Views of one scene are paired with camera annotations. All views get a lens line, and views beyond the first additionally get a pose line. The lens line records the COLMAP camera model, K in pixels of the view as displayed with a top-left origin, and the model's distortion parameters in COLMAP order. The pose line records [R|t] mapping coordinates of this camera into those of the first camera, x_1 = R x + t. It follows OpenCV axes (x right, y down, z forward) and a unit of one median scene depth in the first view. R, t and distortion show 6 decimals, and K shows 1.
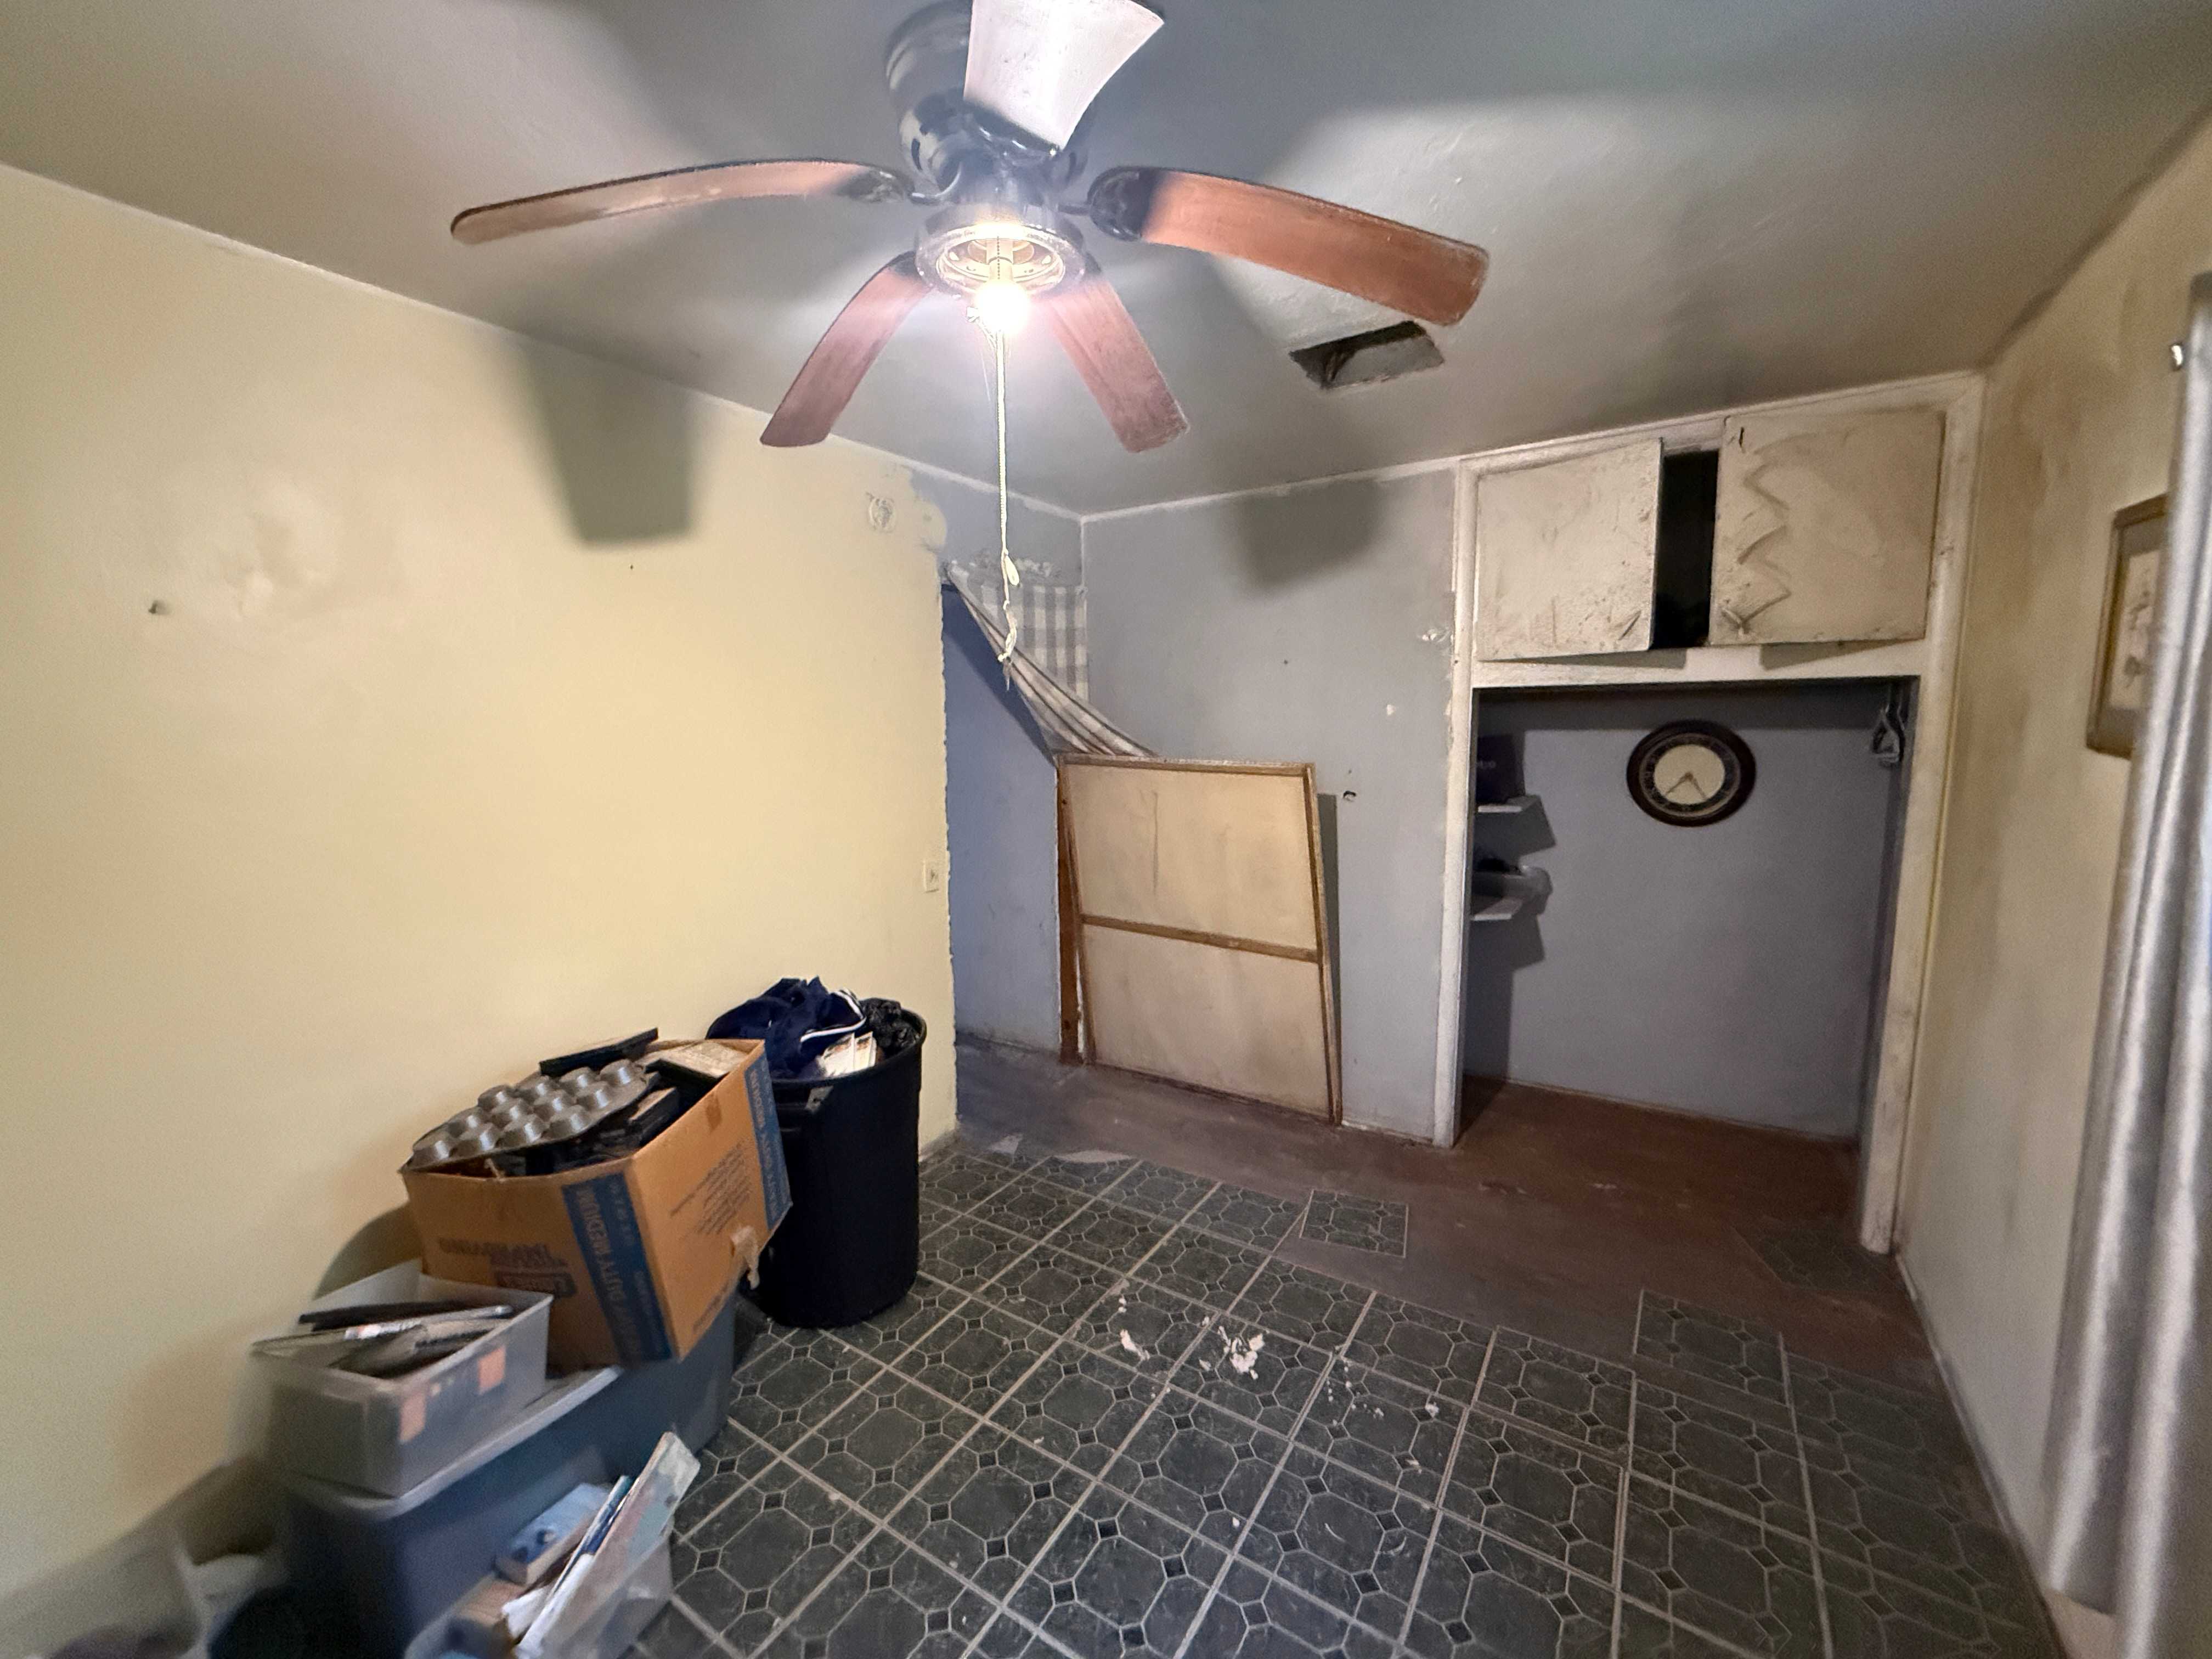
lens RADIAL K [[883.4, 0, 1098.6], [0, 883.4, 827.0], [0, 0, 1]] dist [-0.000328, 0.000161]
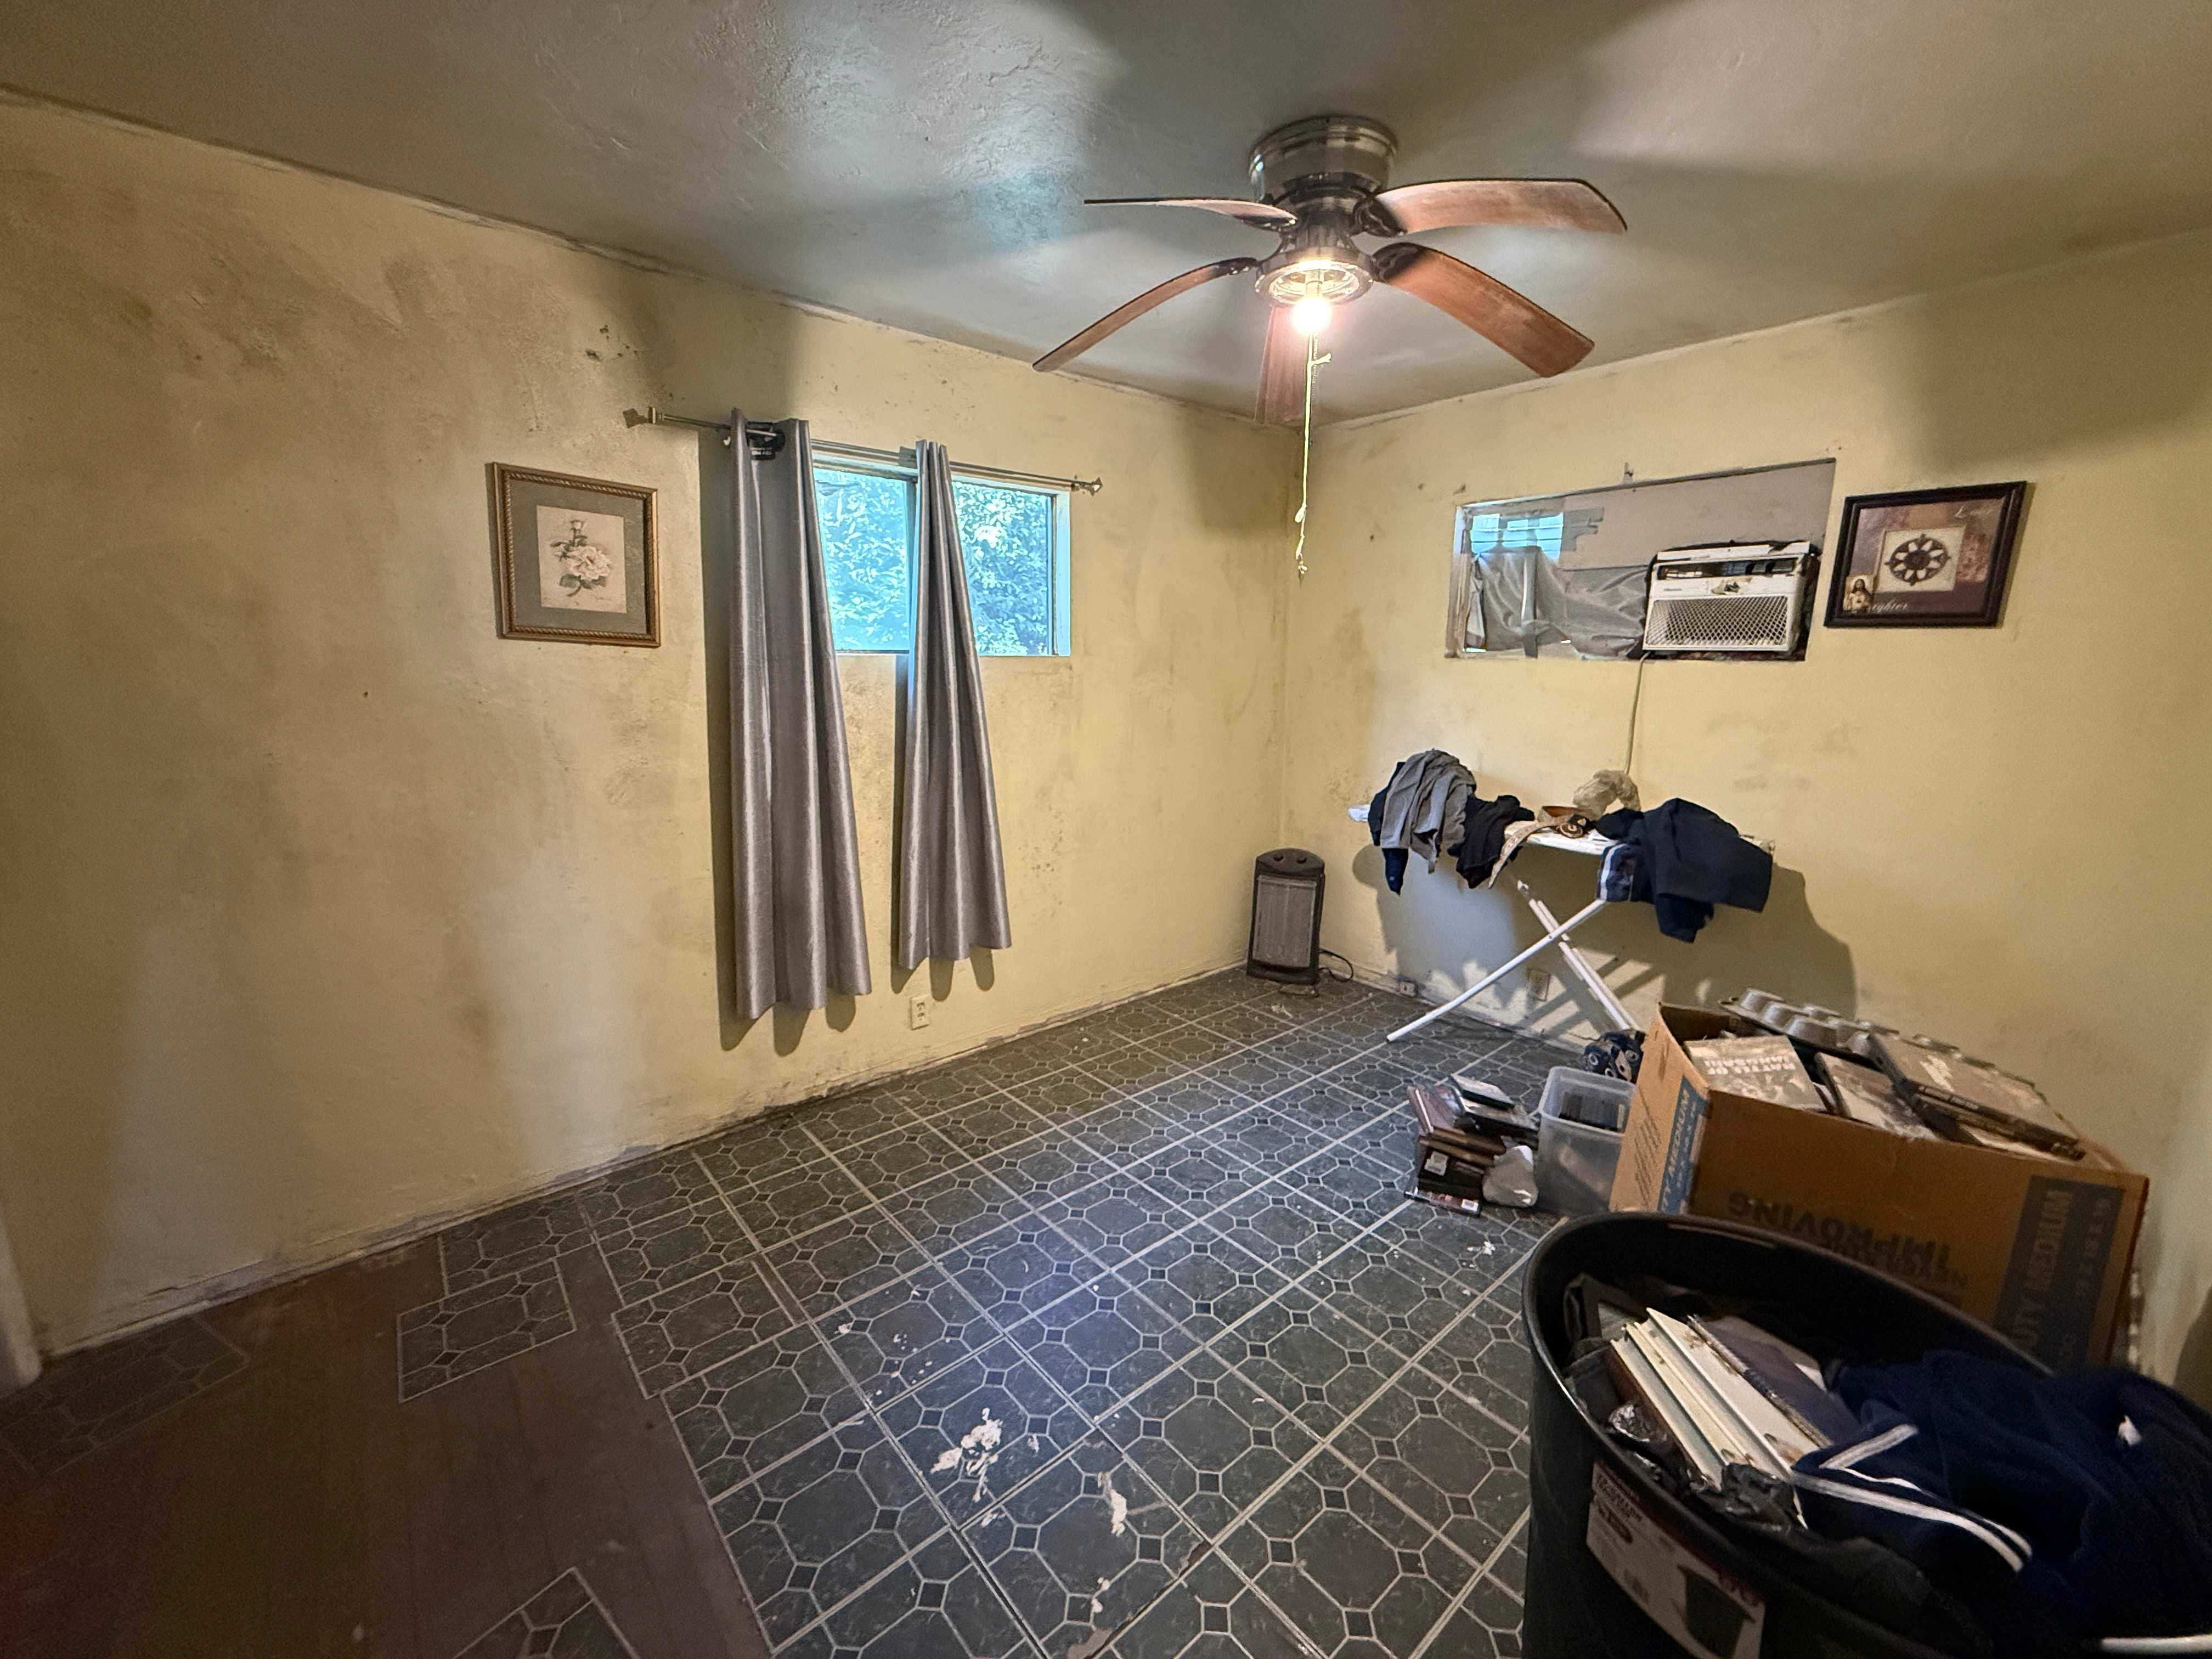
lens RADIAL K [[883.4, 0, 1098.6], [0, 883.4, 827.0], [0, 0, 1]] dist [-0.000328, 0.000161]
pose [[-0.958446, -0.049205, 0.280998, -0.130331], [0.036861, 0.955394, 0.293024, -0.132873], [-0.282882, 0.291206, -0.913880, 1.634686]]
